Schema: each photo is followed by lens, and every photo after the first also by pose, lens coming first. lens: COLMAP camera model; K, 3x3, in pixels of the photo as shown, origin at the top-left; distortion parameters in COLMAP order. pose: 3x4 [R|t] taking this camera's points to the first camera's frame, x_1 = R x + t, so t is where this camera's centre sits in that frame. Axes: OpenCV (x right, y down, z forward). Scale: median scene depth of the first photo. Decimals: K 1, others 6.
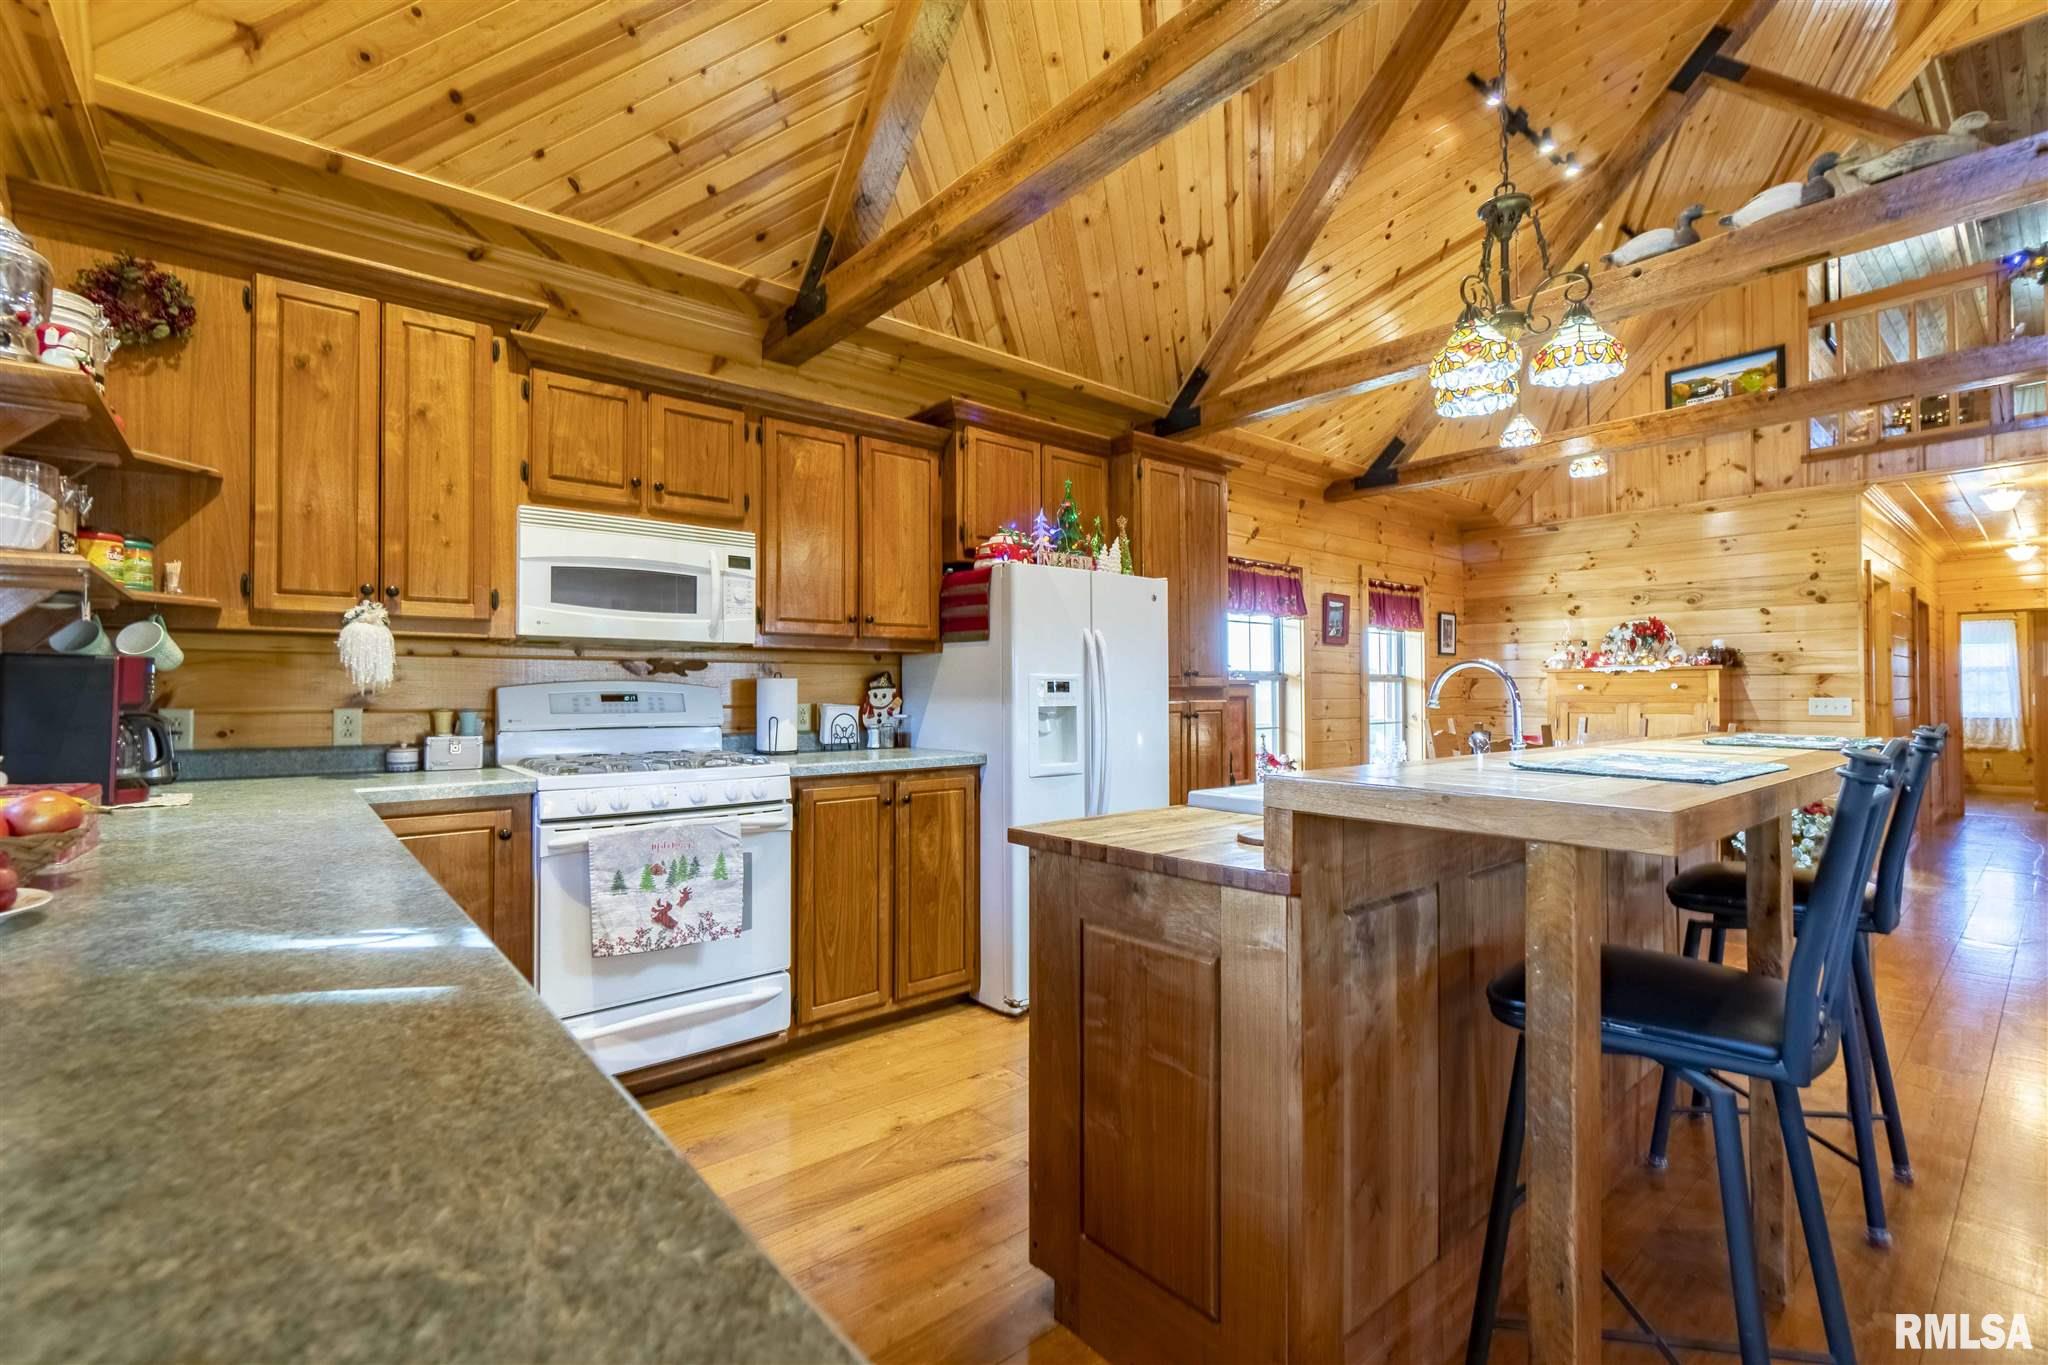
lens RADIAL K [[896.6, 0, 1034.9], [0, 896.6, 682.2], [0, 0, 1]] dist [-0.003839, 0.000552]
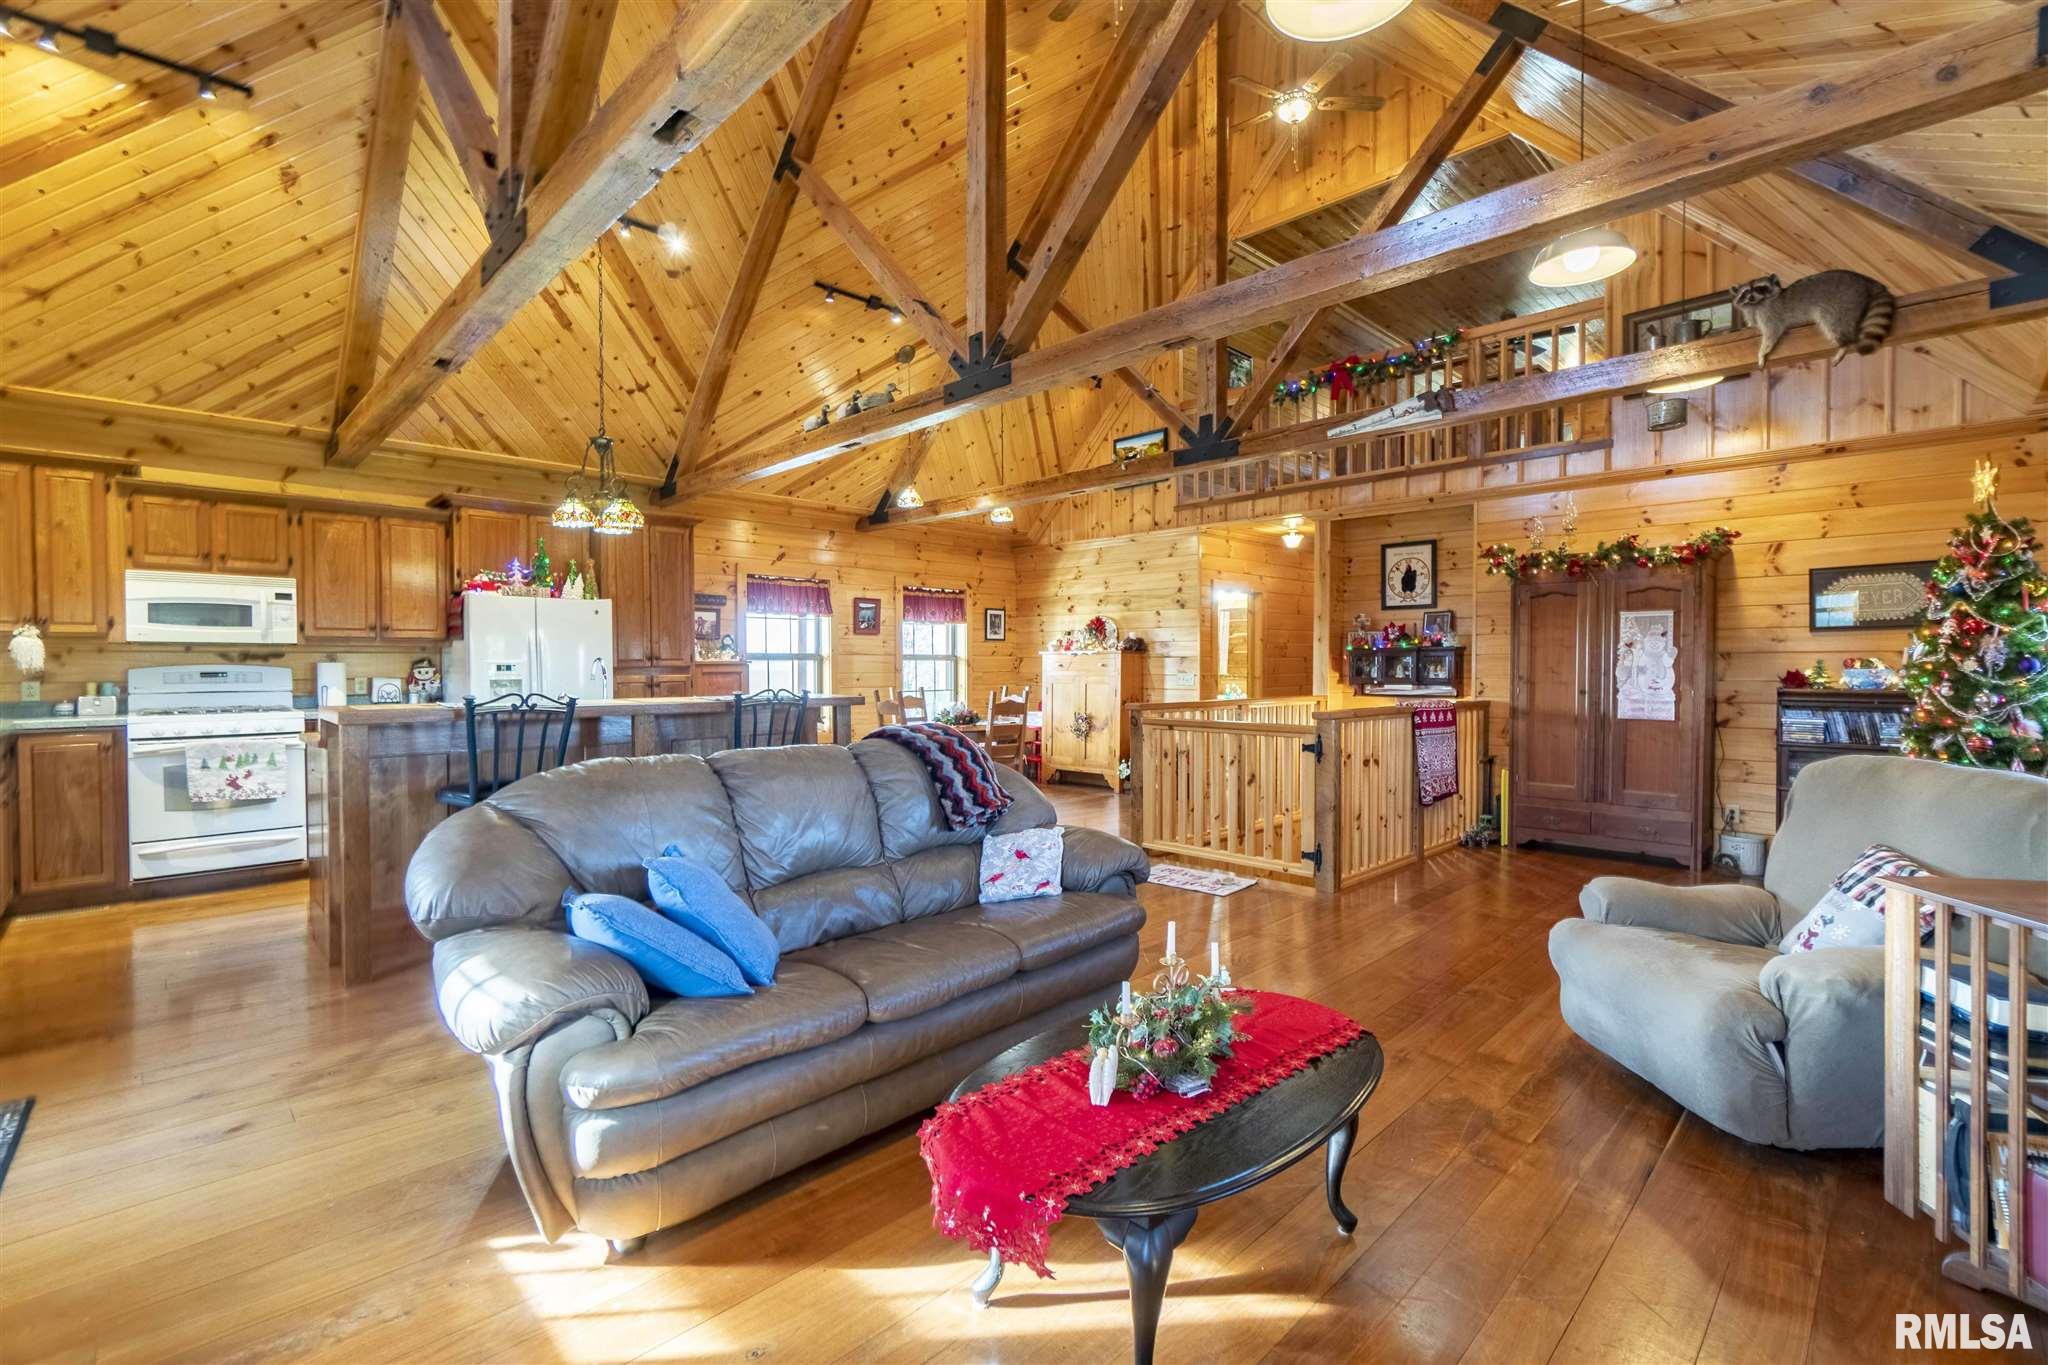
lens RADIAL K [[896.6, 0, 1022.5], [0, 896.6, 680.7], [0, 0, 1]] dist [-0.003839, 0.000552]
pose [[0.997095, -0.000454, 0.076165, 0.948755], [-0.001882, 0.999530, 0.030584, -0.026337], [-0.076143, -0.030638, 0.996626, -0.825307]]
